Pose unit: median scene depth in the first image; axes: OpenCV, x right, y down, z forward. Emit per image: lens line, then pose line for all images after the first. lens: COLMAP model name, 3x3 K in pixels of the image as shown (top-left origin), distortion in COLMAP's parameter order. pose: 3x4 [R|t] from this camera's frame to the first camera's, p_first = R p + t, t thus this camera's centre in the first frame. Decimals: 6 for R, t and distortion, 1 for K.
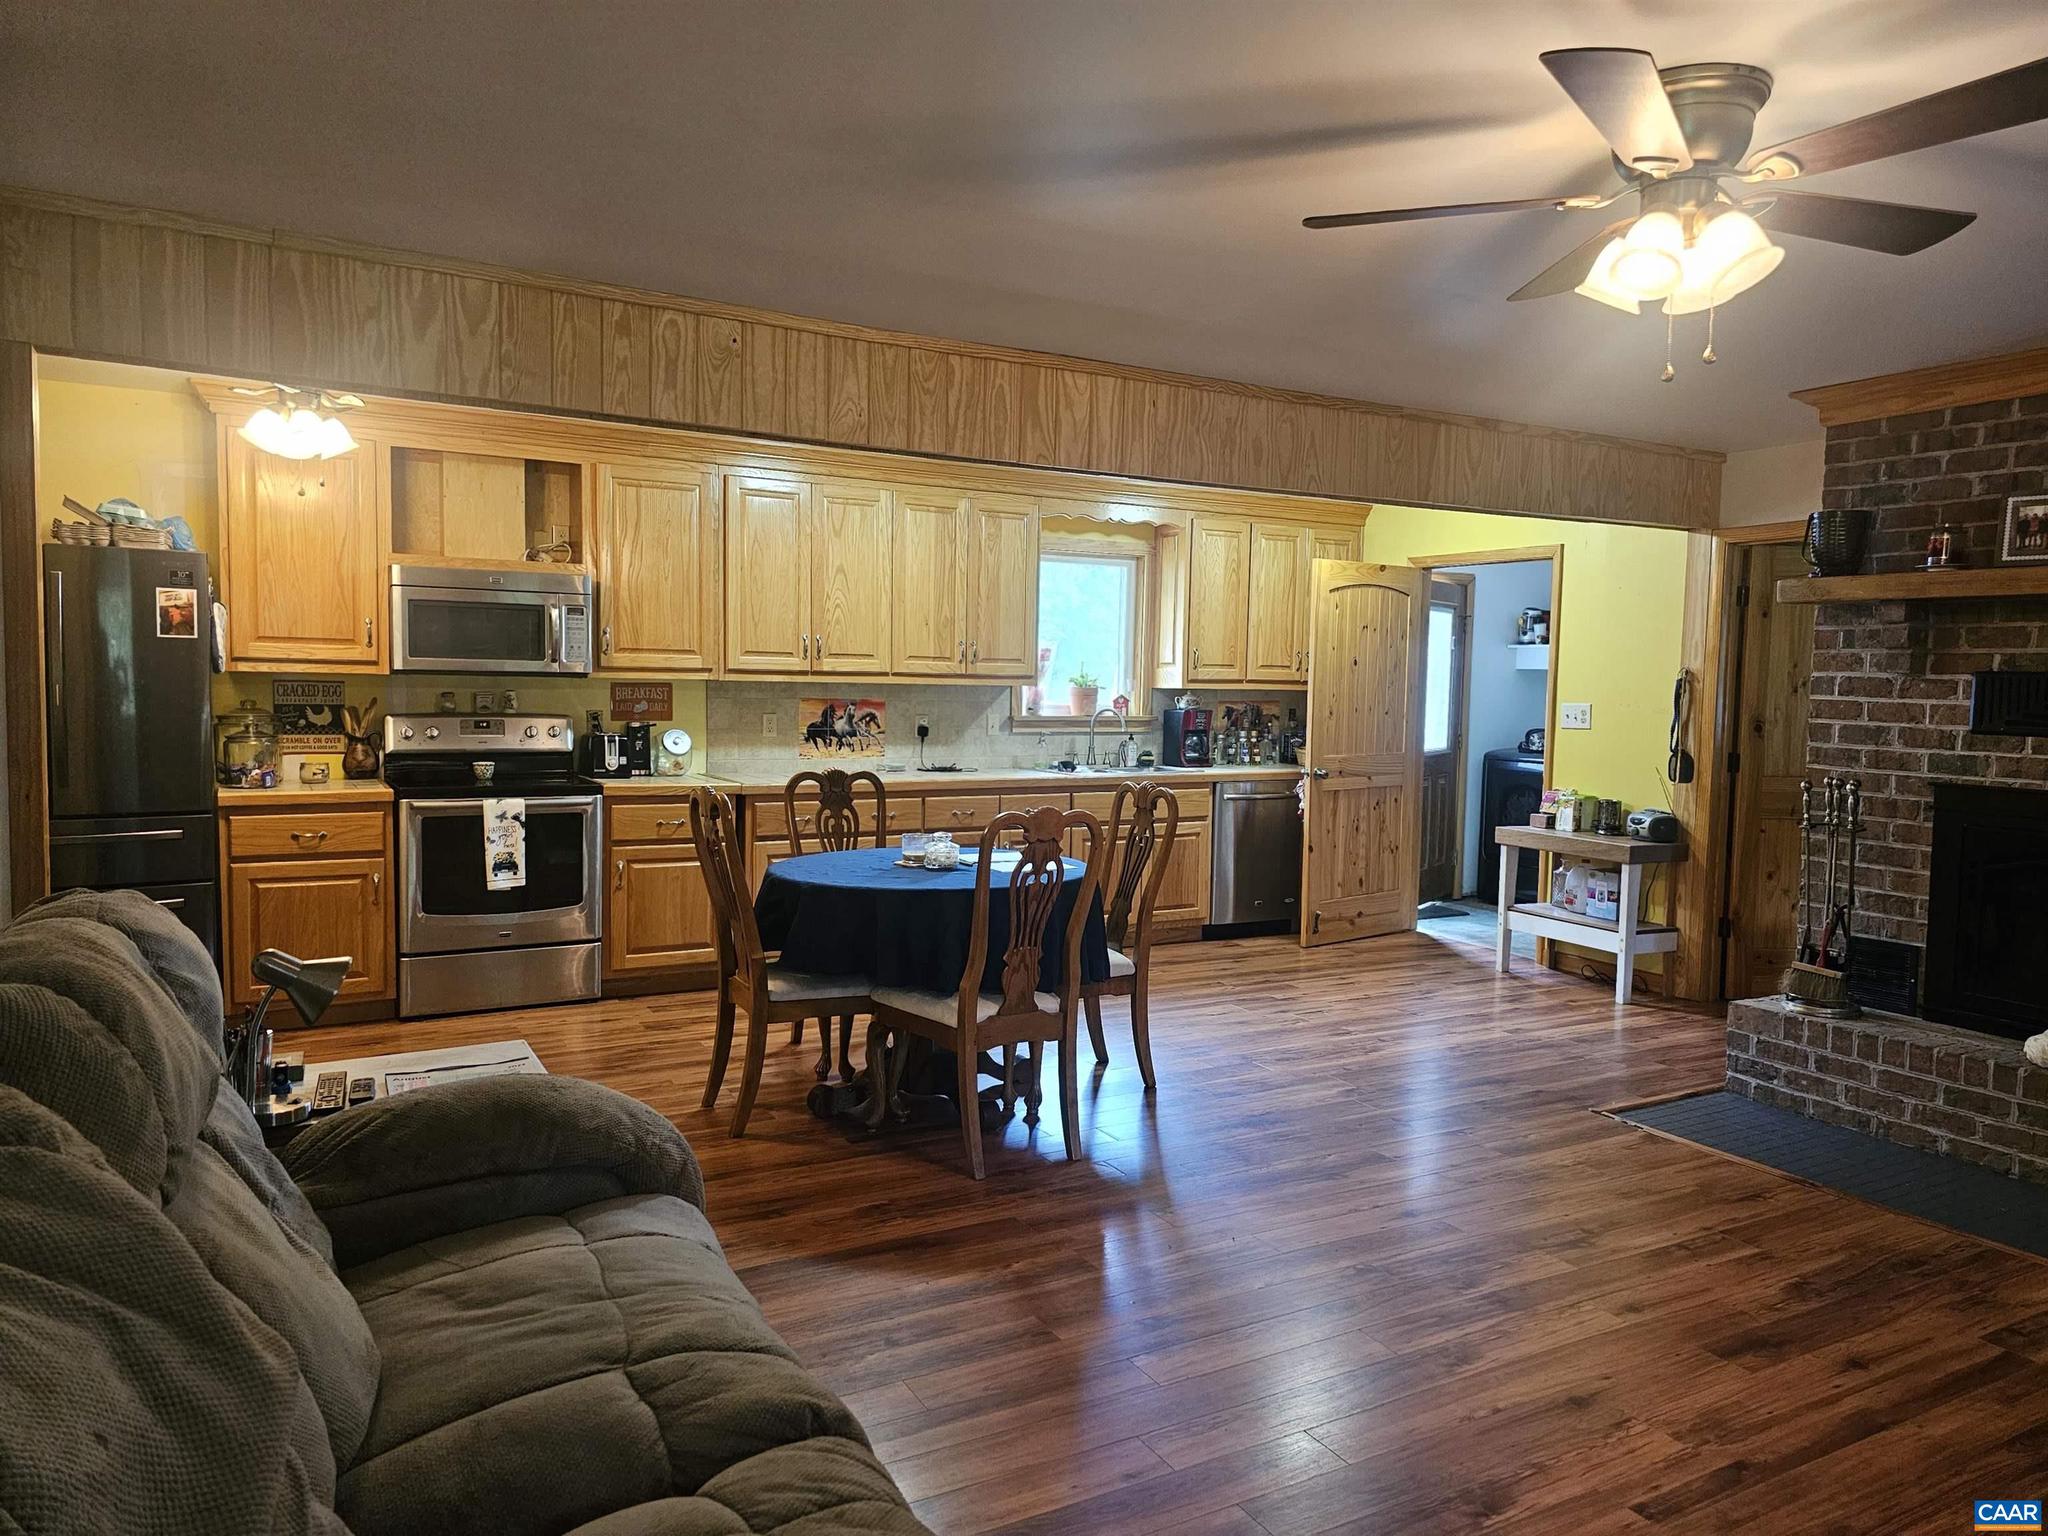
lens RADIAL K [[1360.2, 0, 1037.6], [0, 1360.2, 769.9], [0, 0, 1]] dist [0.082234, -0.089955]
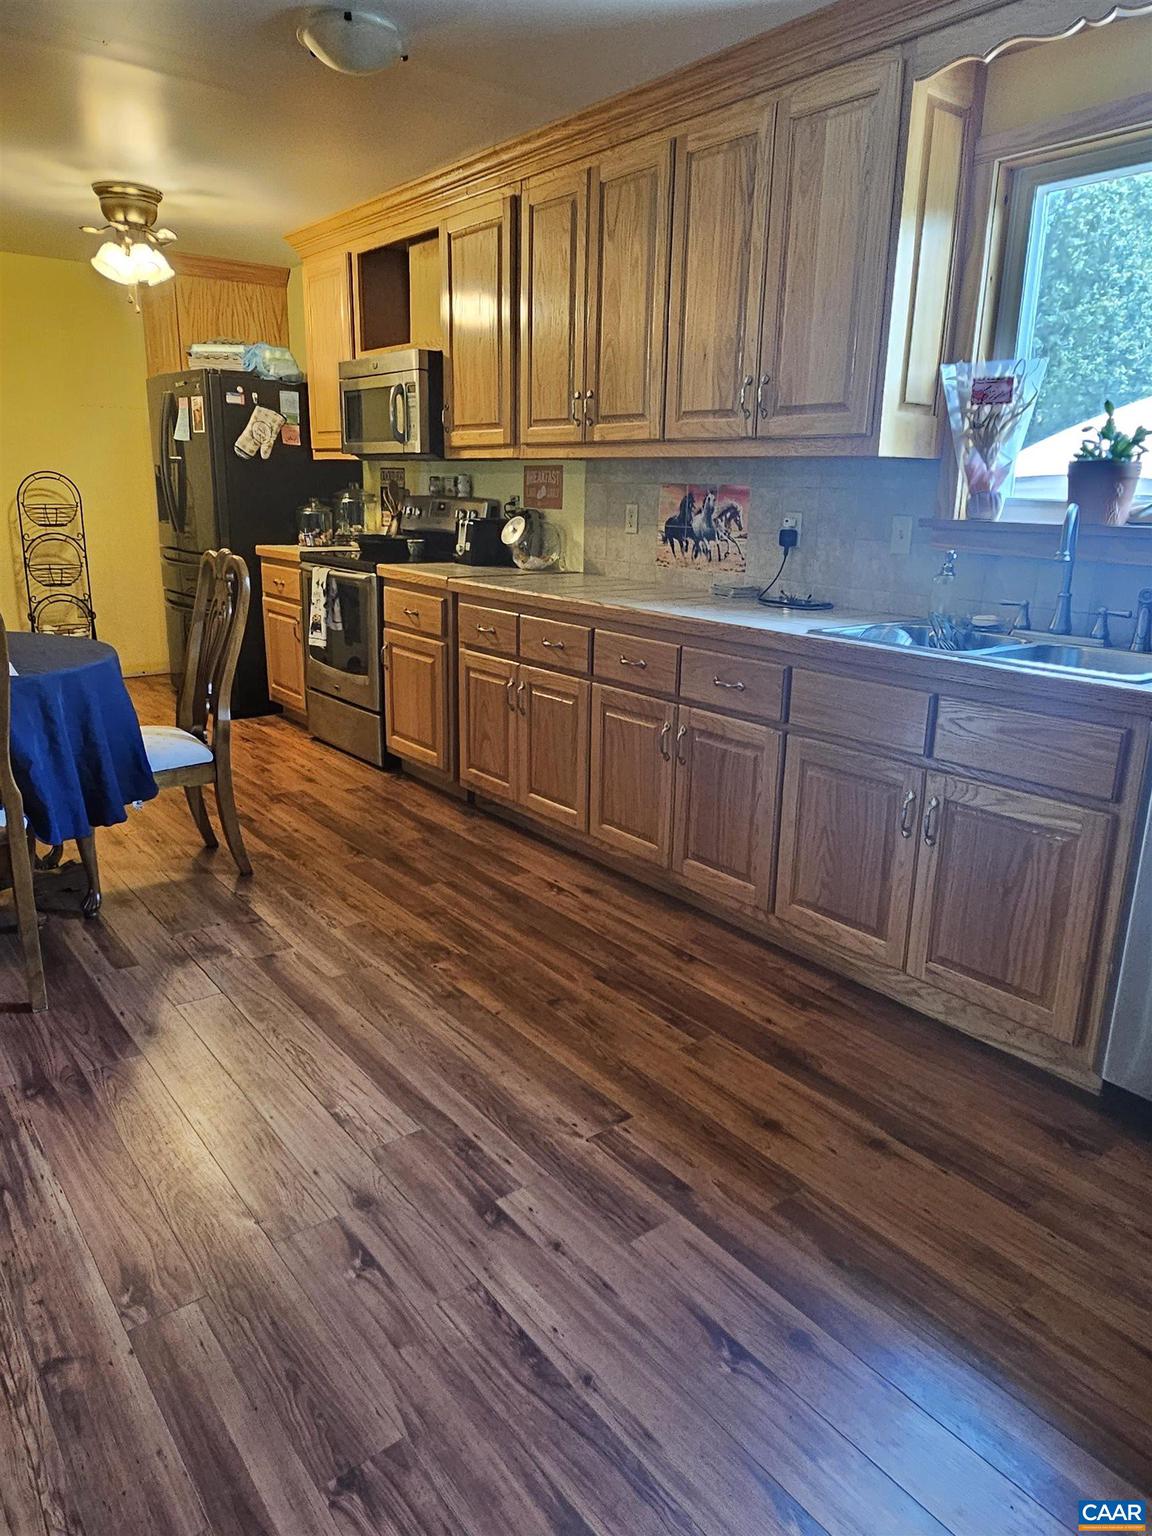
lens RADIAL K [[1044.5, 0, 576.0], [0, 1044.5, 768.0], [0, 0, 1]] dist [0.001205, 0.000764]
pose [[0.143260, 0.246140, -0.958588, 0.573462], [-0.084371, 0.968091, 0.235971, -0.045442], [0.986082, 0.047072, 0.159456, 1.213974]]
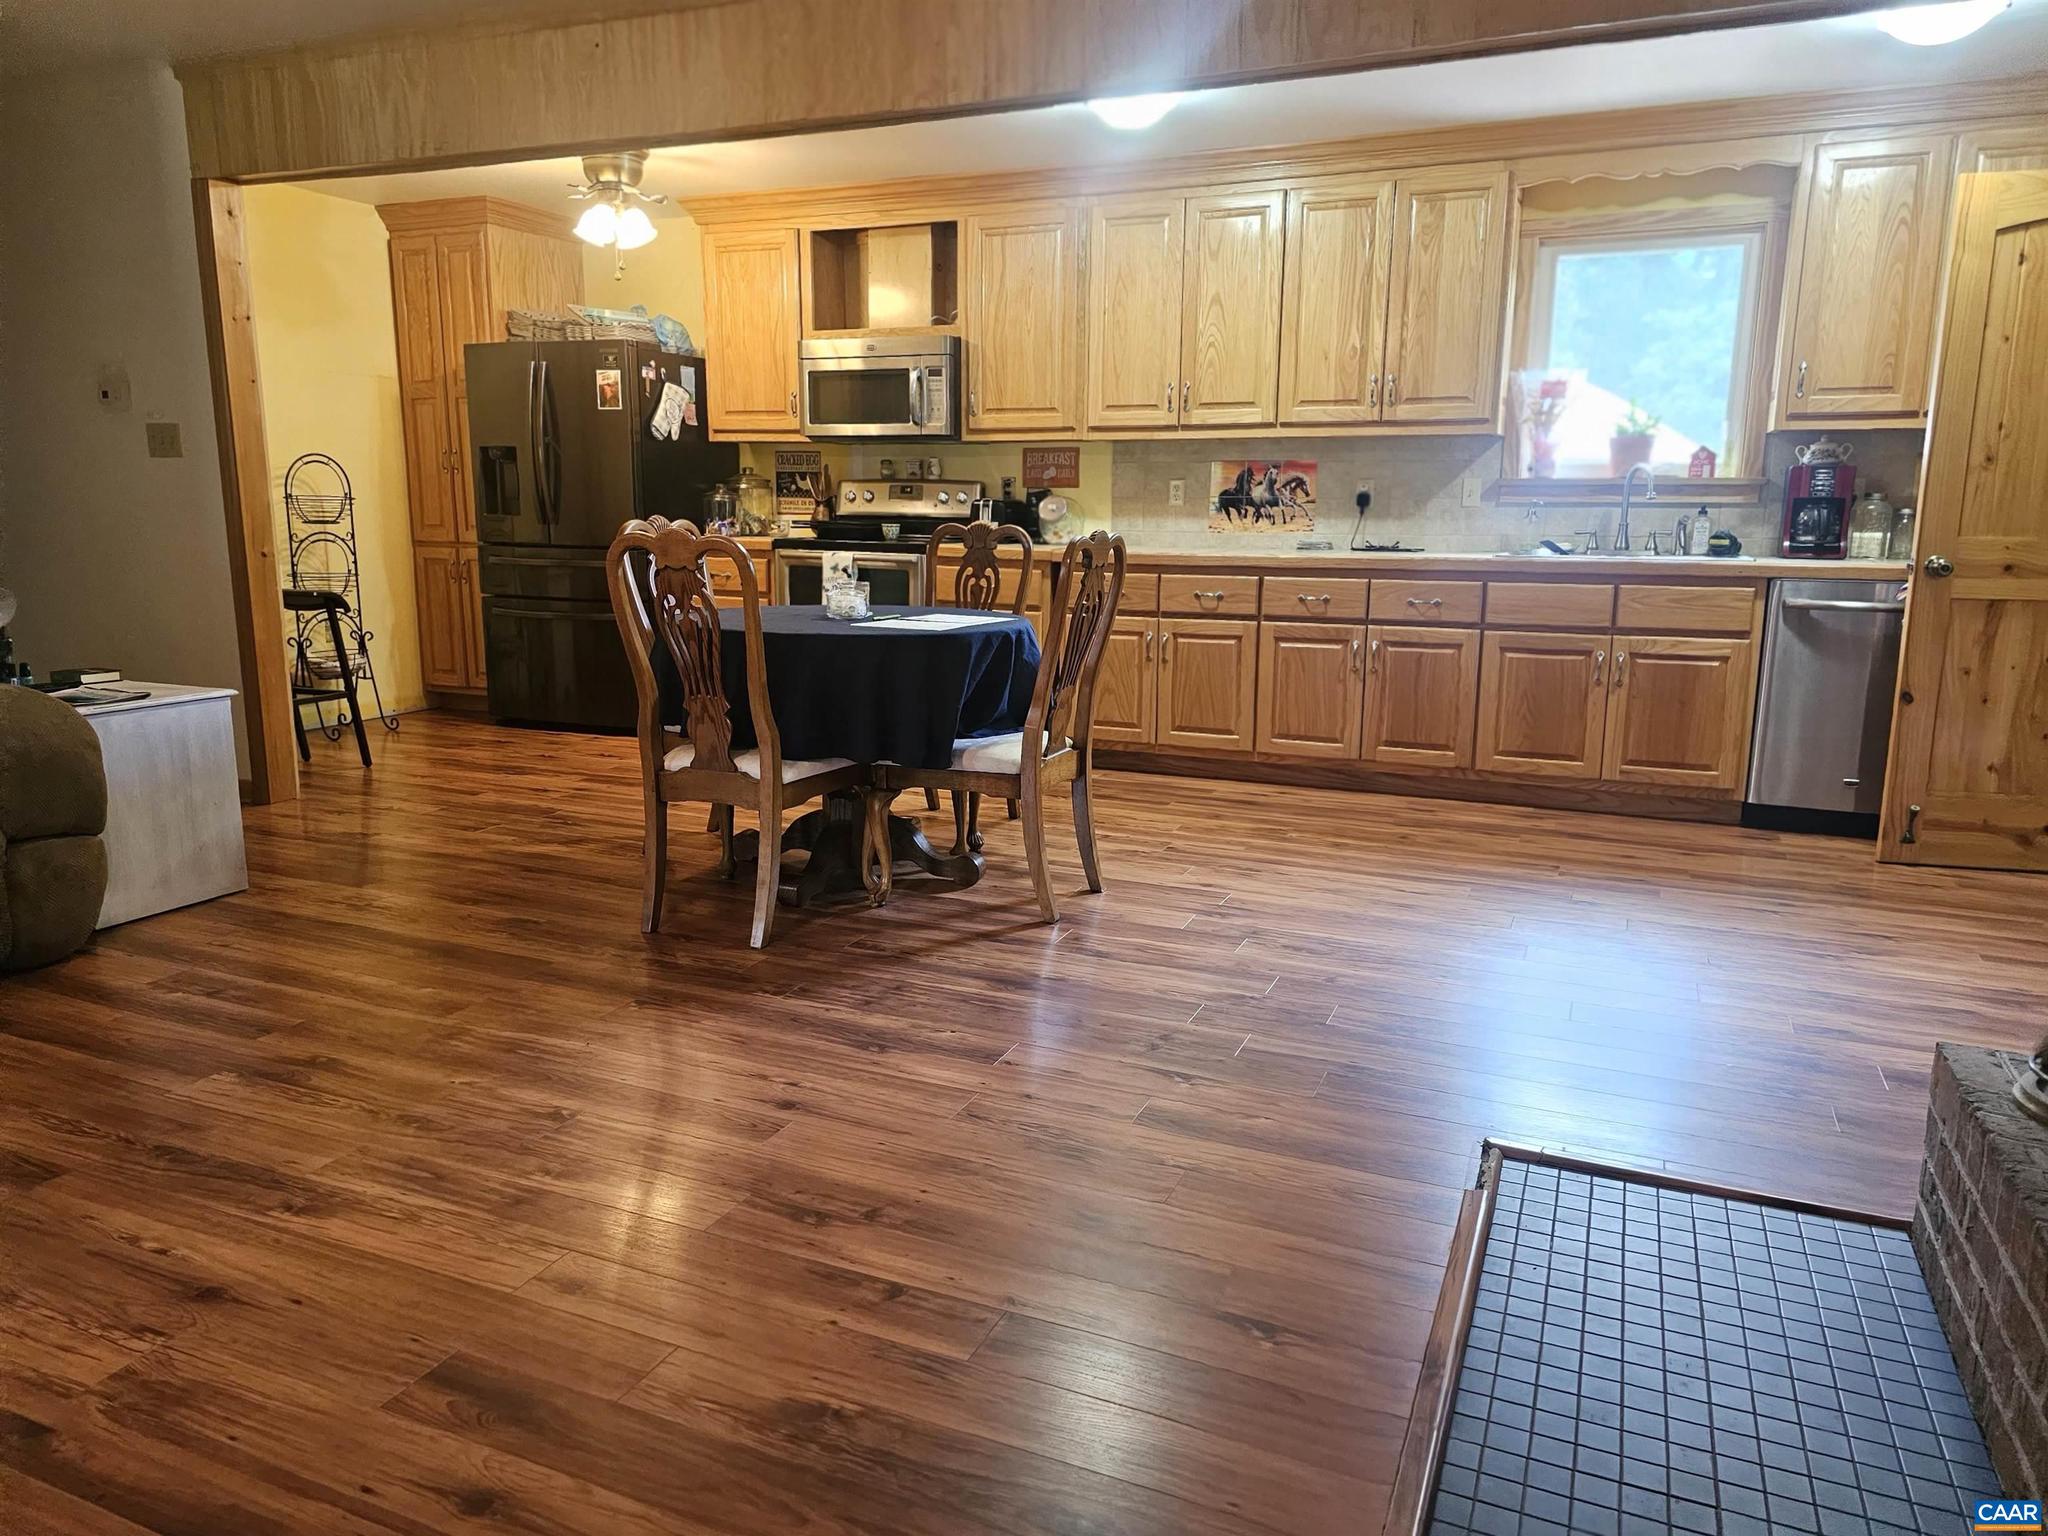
lens RADIAL K [[1360.2, 0, 1037.6], [0, 1360.2, 769.9], [0, 0, 1]] dist [0.082234, -0.089955]
pose [[0.607525, 0.142519, -0.781410, 0.660380], [-0.049072, 0.988626, 0.142161, 0.034063], [0.792783, -0.048021, 0.607609, 0.512639]]
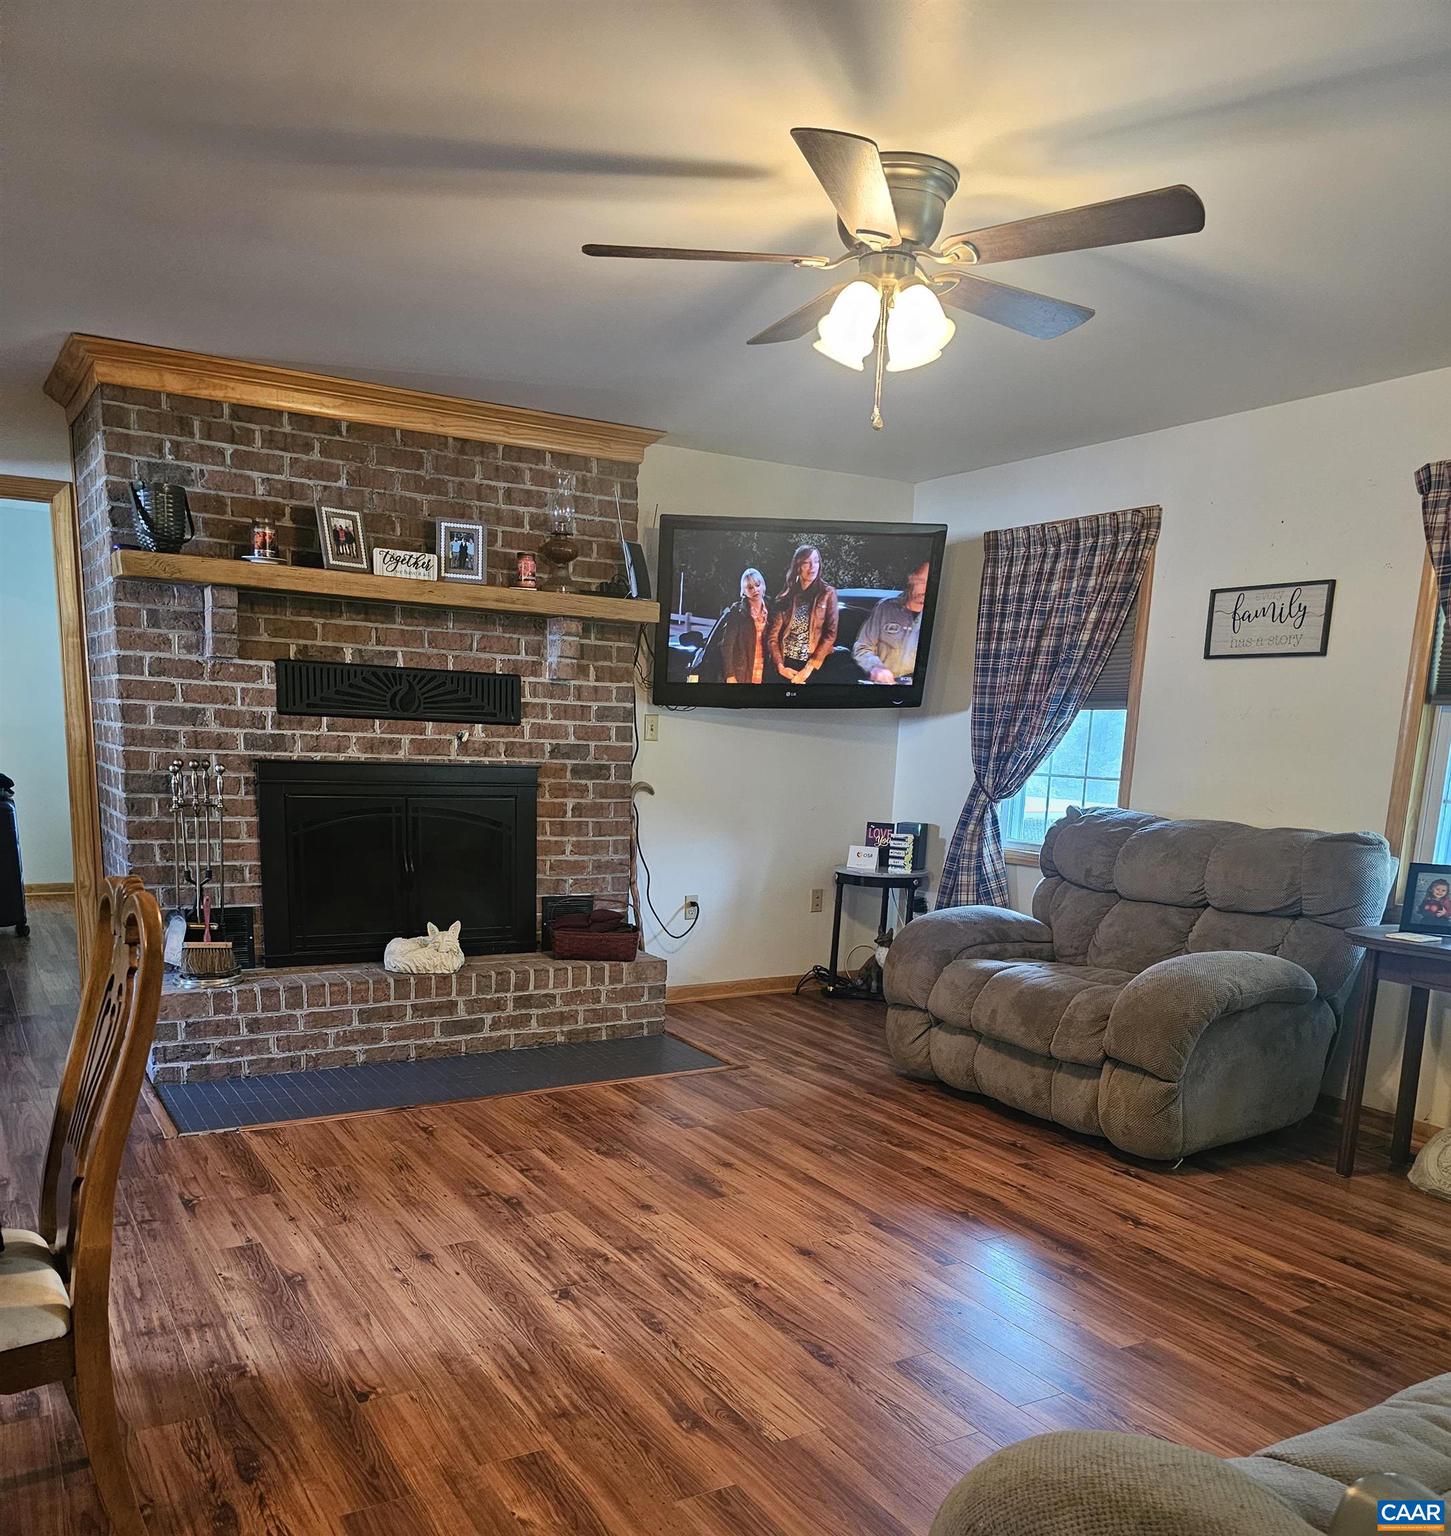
lens RADIAL K [[1294.5, 0, 722.8], [0, 1294.5, 992.1], [0, 0, 1]] dist [0.055043, -0.044881]
pose [[-0.019278, -0.222603, 0.974719, -0.412281], [0.028827, 0.974371, 0.223094, -0.030237], [-0.999398, 0.032399, -0.012367, 0.606395]]
